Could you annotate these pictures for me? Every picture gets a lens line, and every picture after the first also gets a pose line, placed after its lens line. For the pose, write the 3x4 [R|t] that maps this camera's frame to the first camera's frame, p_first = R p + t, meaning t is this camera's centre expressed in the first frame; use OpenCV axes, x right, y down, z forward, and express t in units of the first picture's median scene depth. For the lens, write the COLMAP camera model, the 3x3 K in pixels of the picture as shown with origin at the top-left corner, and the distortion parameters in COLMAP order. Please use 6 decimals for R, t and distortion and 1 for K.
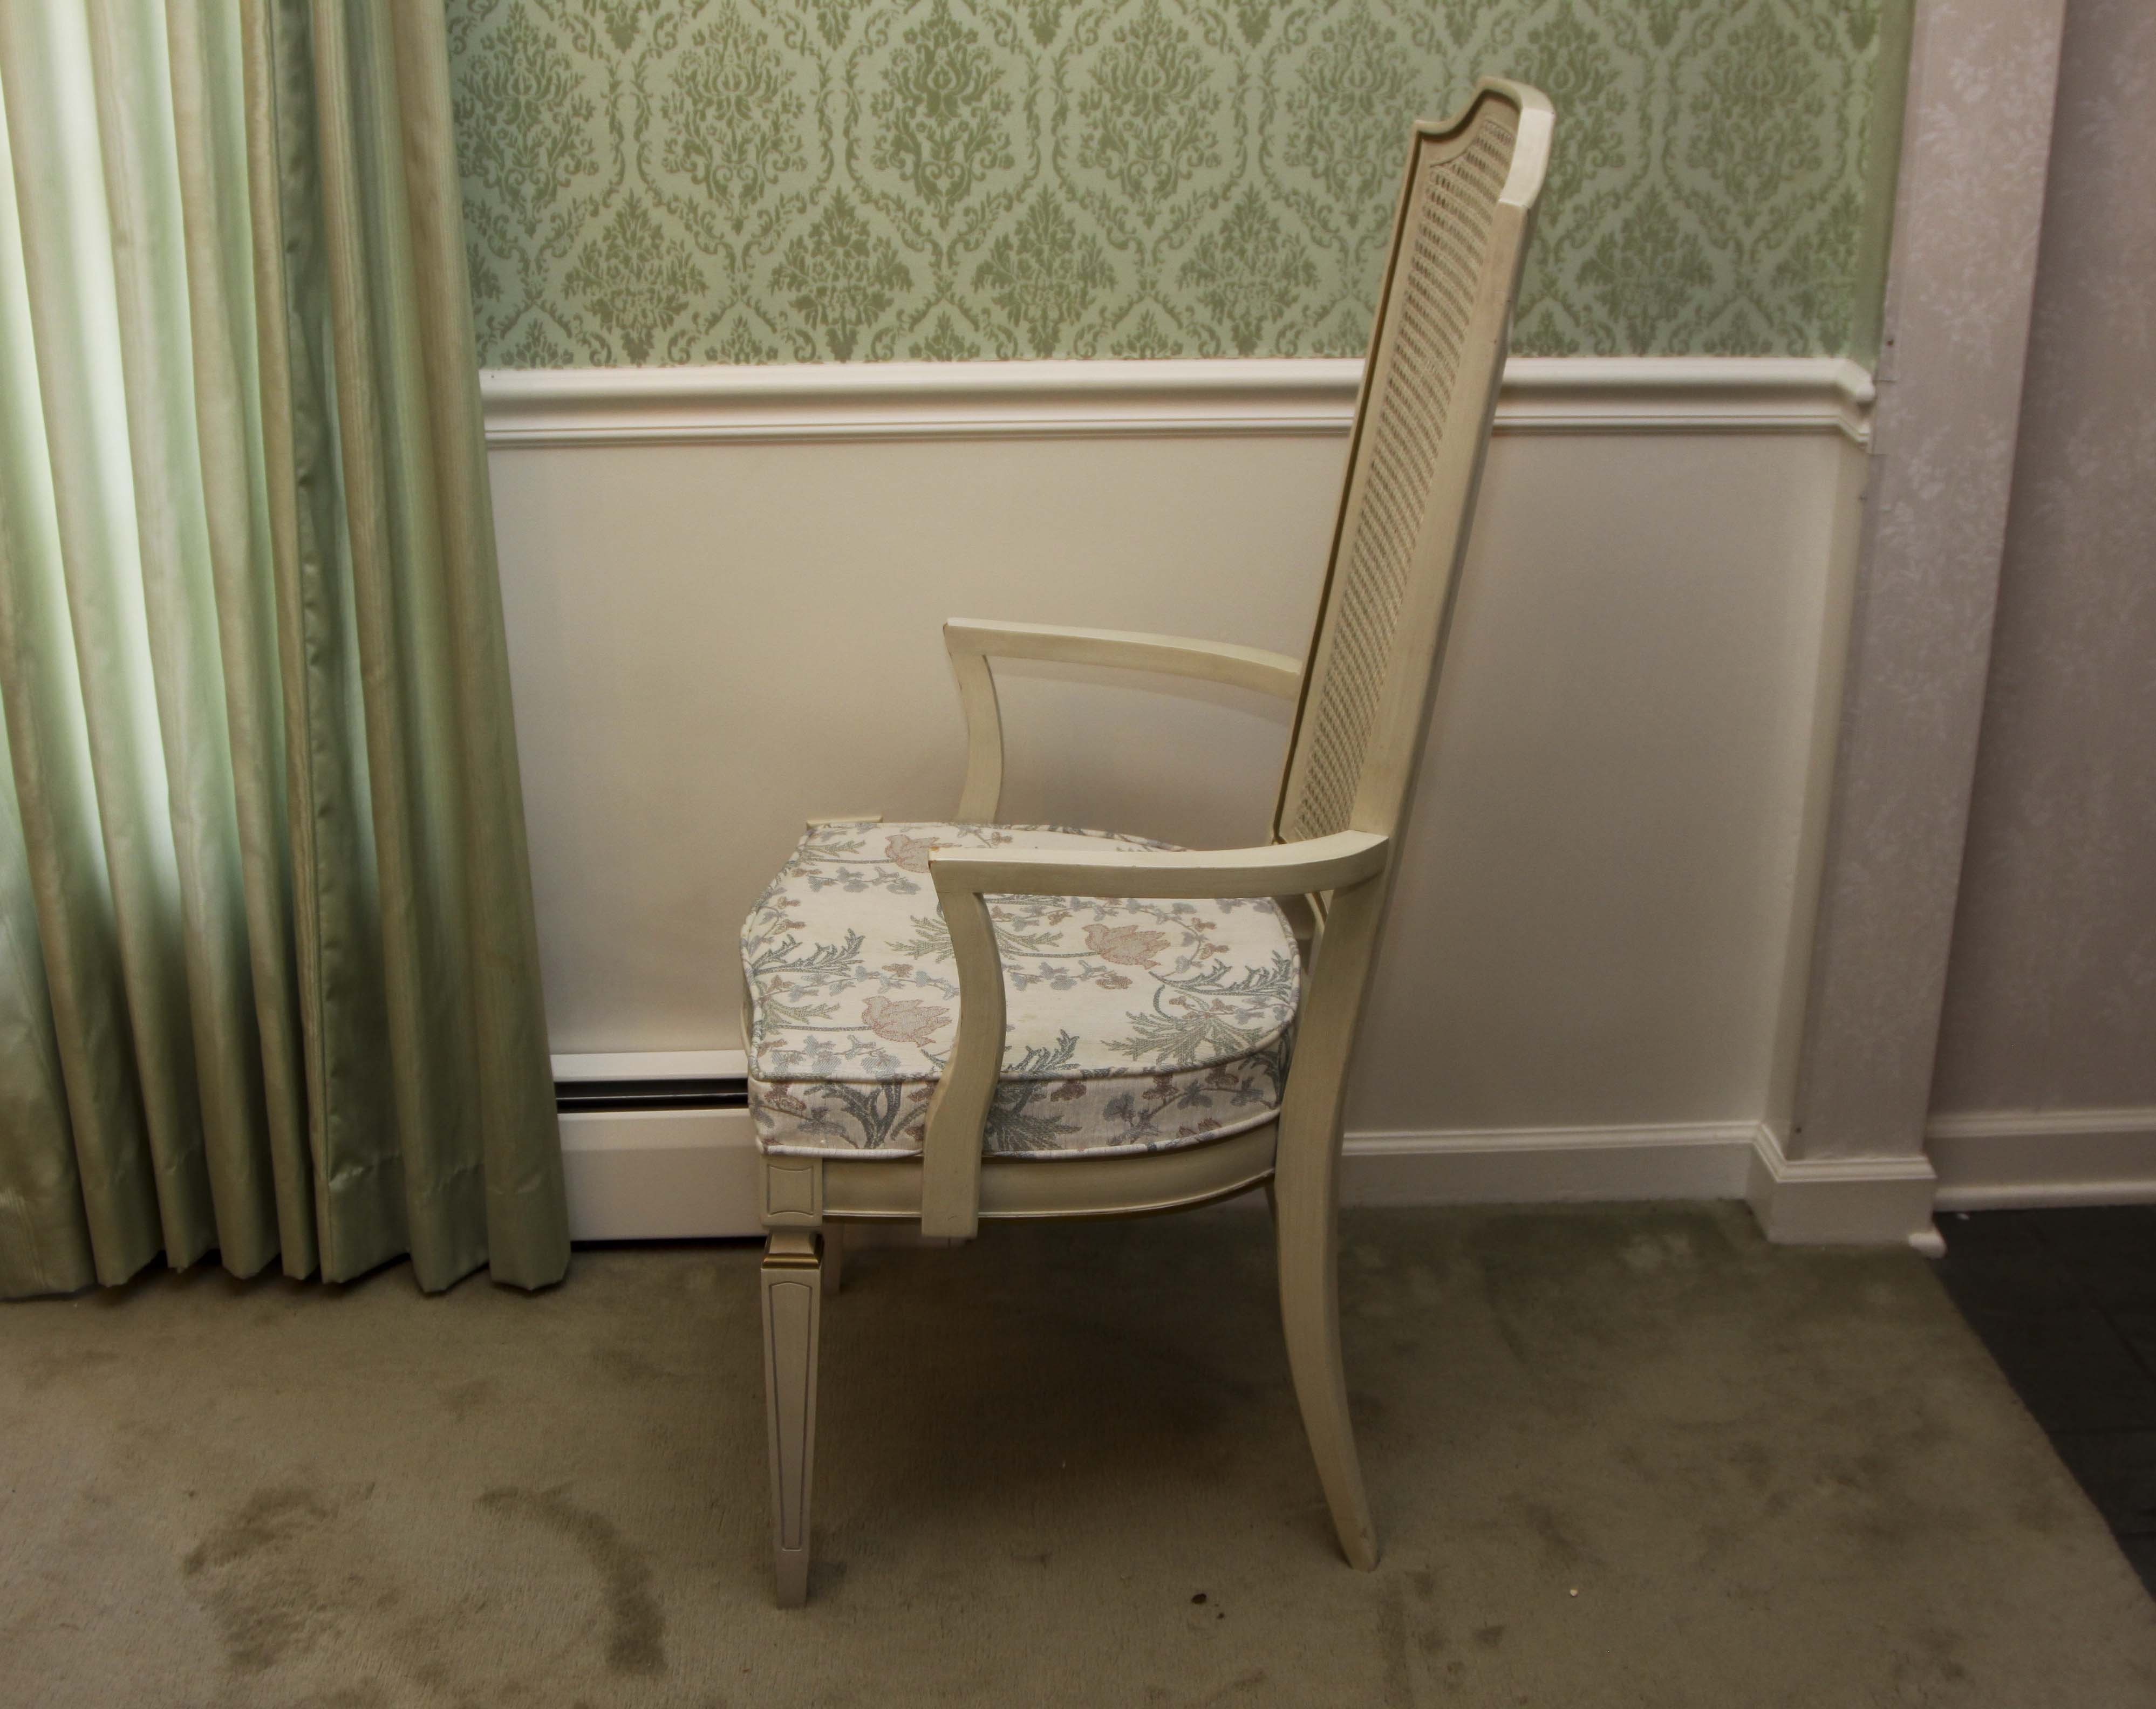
lens RADIAL K [[2680.6, 0, 1056.7], [0, 2680.6, 849.0], [0, 0, 1]] dist [-0.114219, 0.000000]
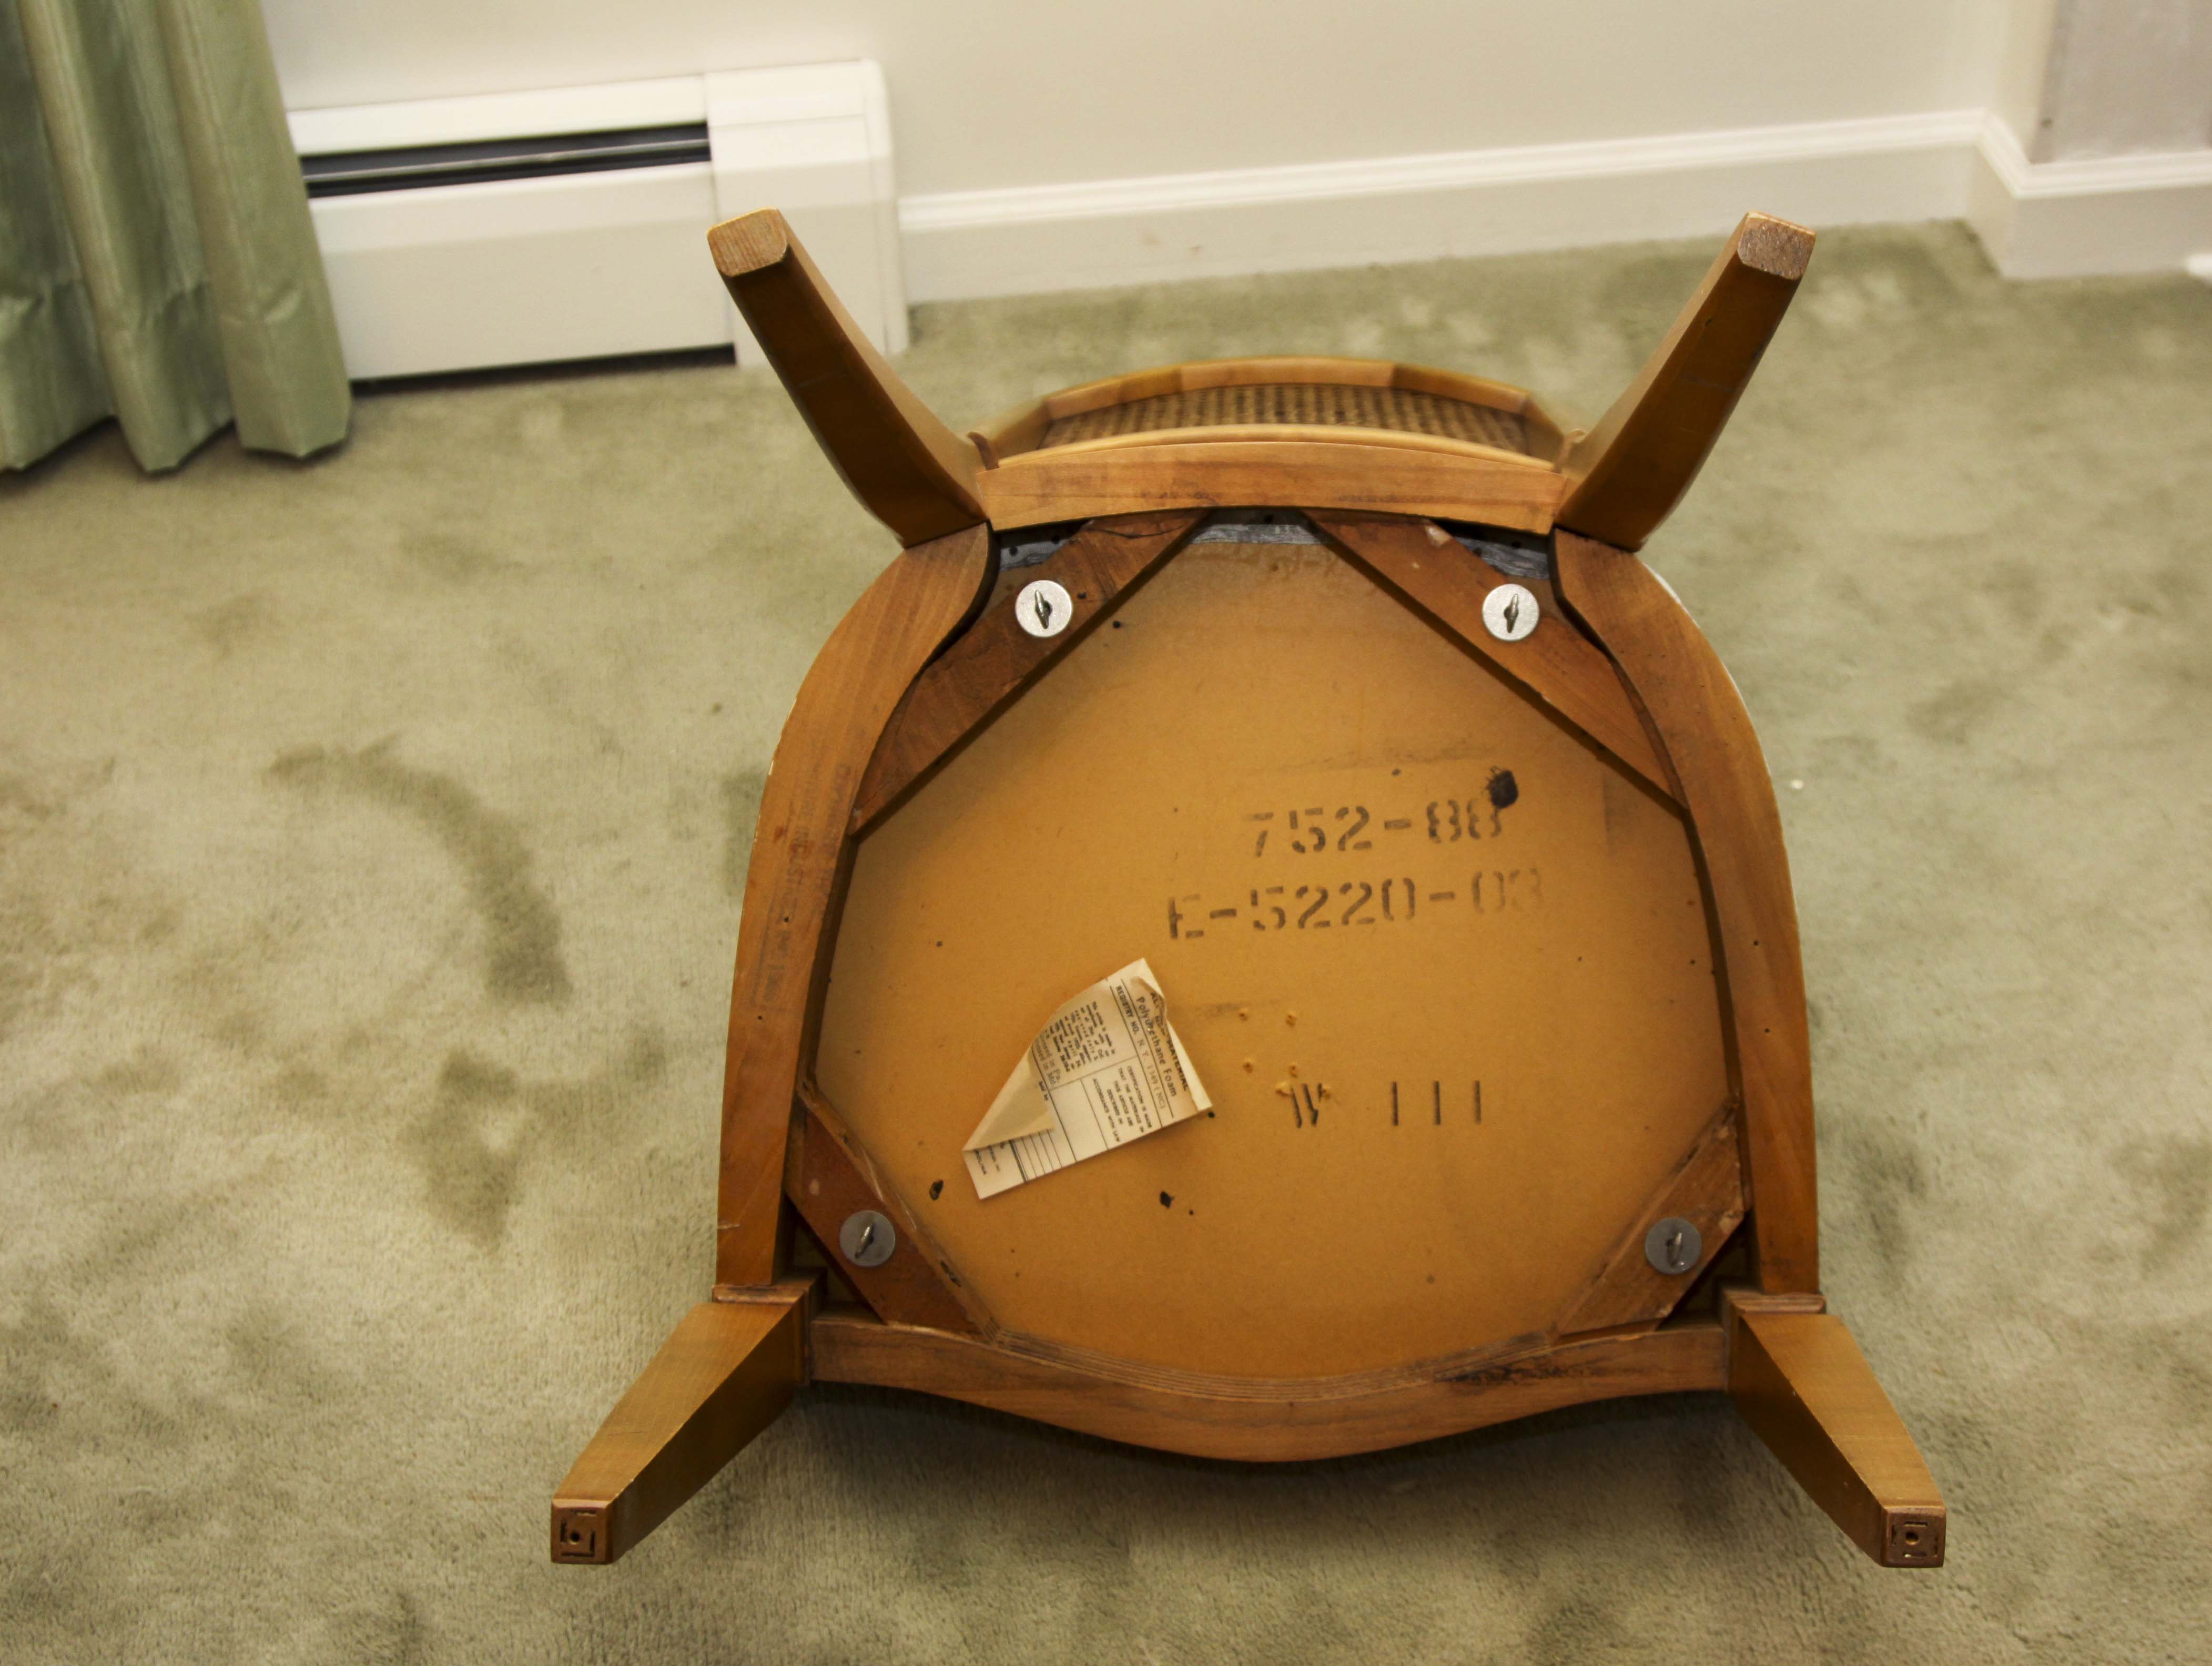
lens RADIAL K [[3350.5, 0, 1305.3], [0, 3350.5, 826.0], [0, 0, 1]] dist [-0.047276, 0.000000]
pose [[0.992025, -0.076991, 0.099796, -0.032072], [0.042226, 0.949013, 0.312397, -0.006246], [-0.118759, -0.305692, 0.944695, 0.114767]]
